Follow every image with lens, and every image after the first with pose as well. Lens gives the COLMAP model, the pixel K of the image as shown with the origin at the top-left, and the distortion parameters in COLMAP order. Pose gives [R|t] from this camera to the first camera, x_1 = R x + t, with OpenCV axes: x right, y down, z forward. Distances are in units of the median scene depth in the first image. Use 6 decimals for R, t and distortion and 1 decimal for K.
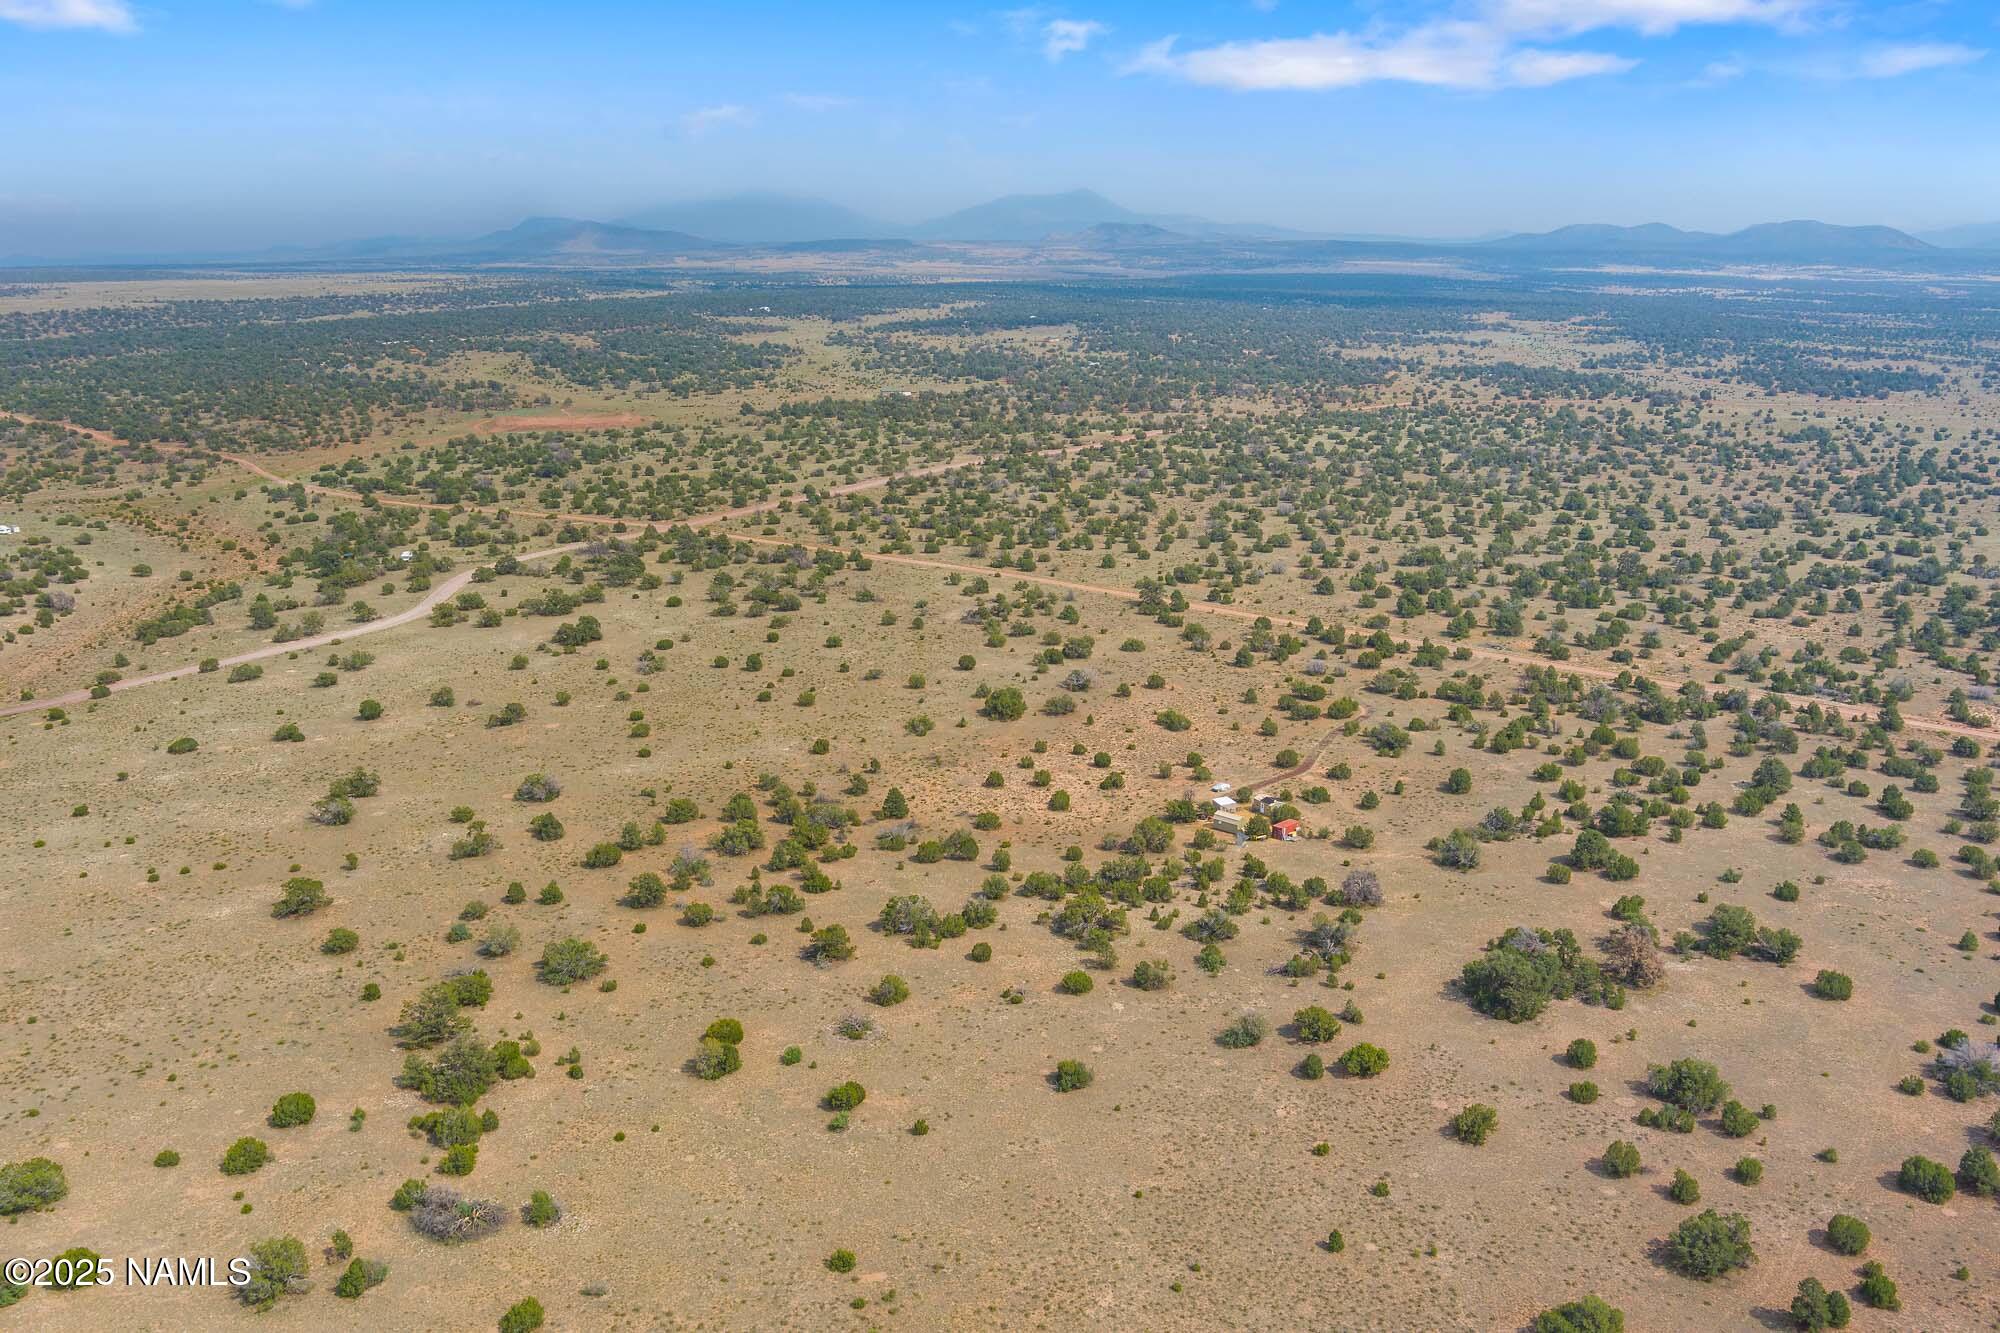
lens RADIAL K [[1612.3, 0, 1002.3], [0, 1612.3, 689.3], [0, 0, 1]] dist [-0.074080, 0.022895]
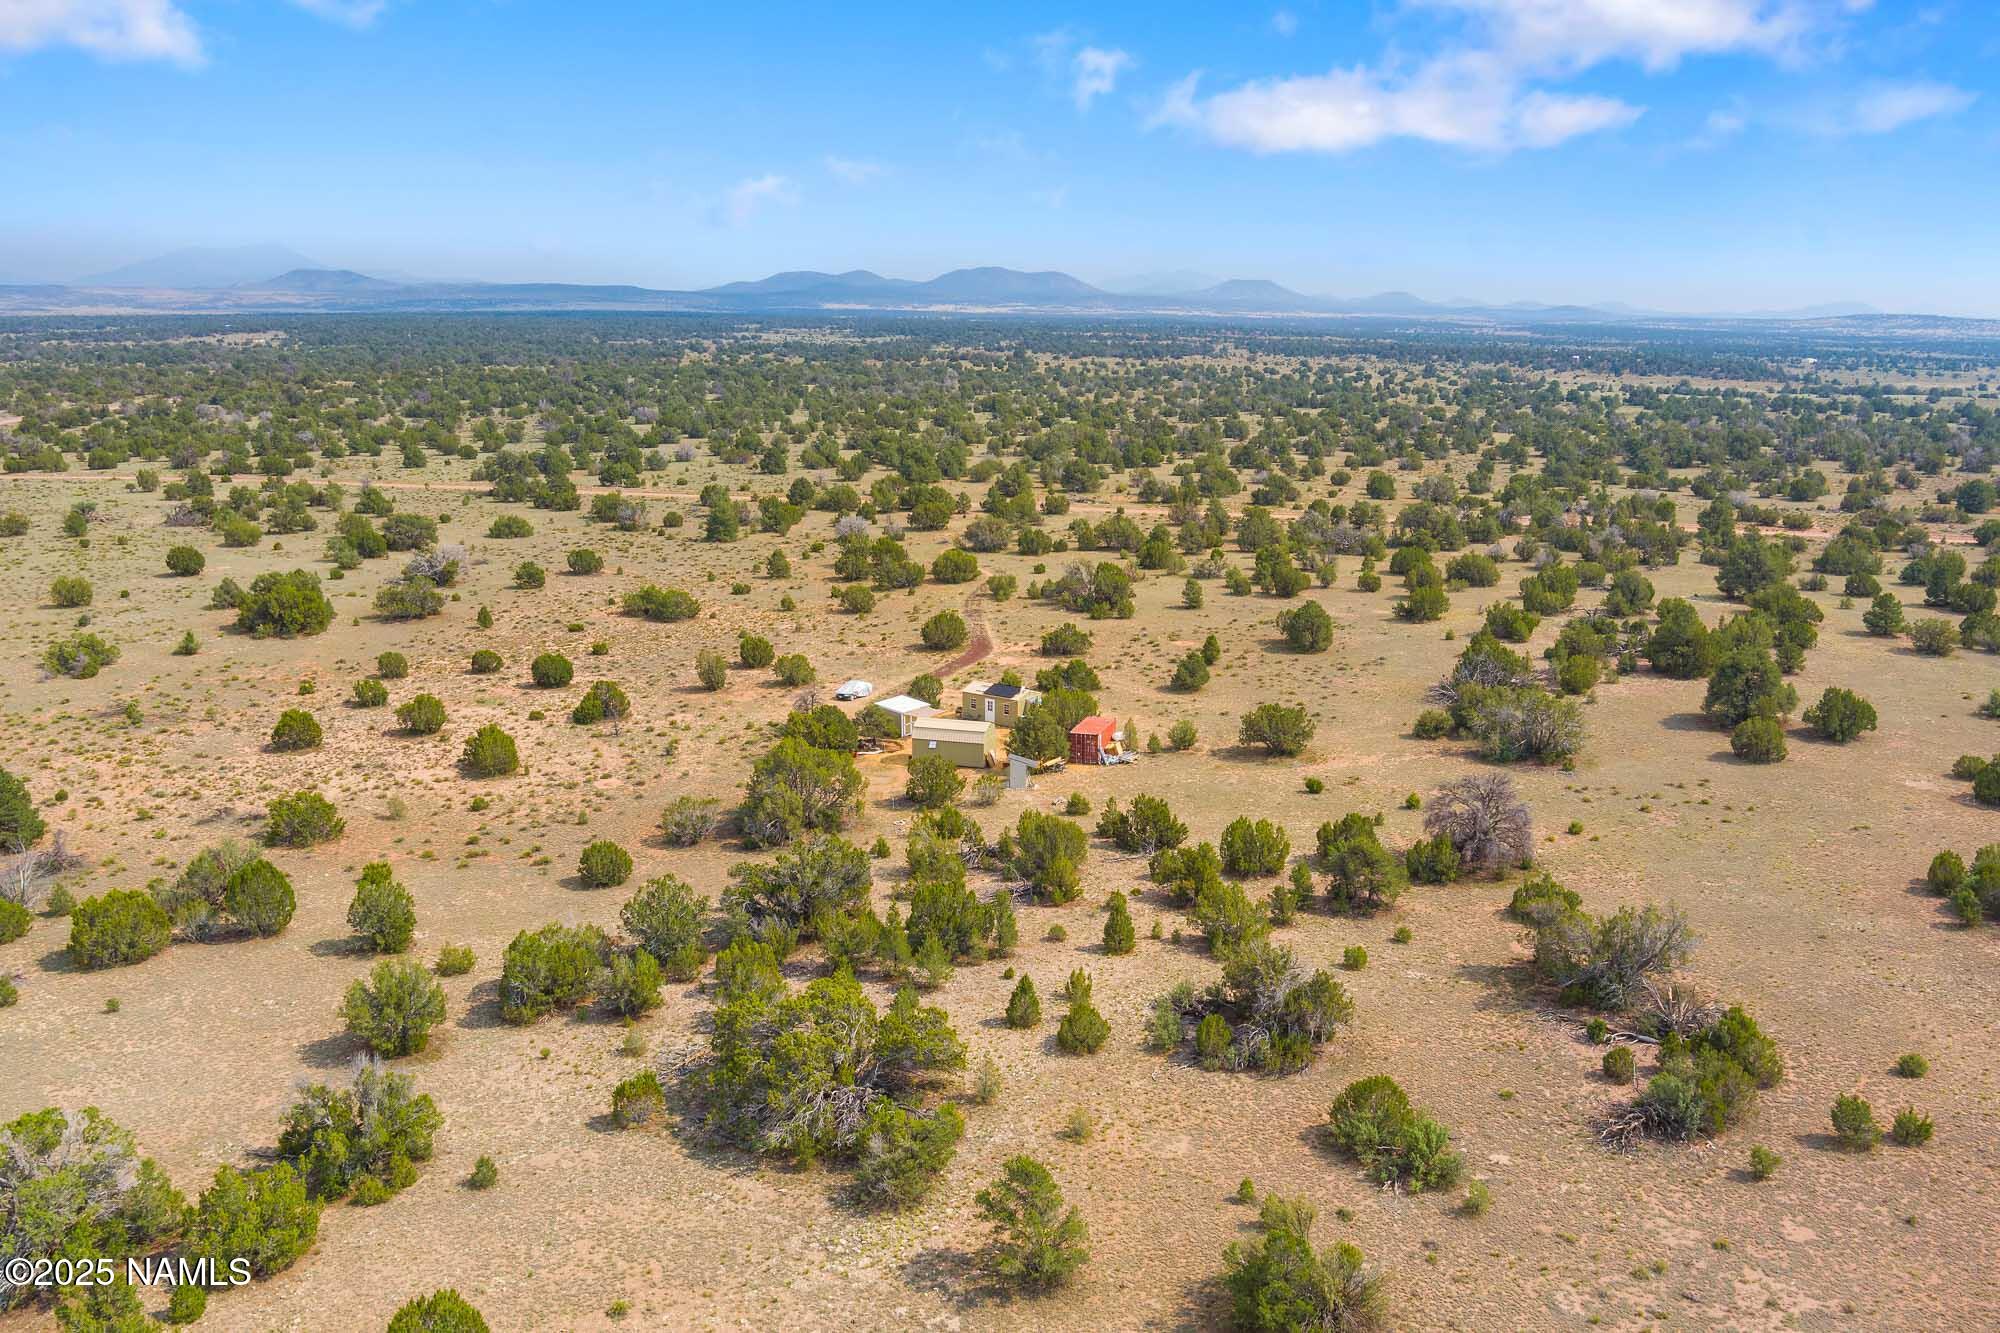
lens RADIAL K [[1612.3, 0, 1002.3], [0, 1612.3, 689.3], [0, 0, 1]] dist [-0.074080, 0.022895]
pose [[0.892070, -0.100483, 0.440585, -0.020588], [0.115936, 0.993223, -0.008218, 0.068807], [-0.436773, 0.058411, 0.897673, 0.587039]]
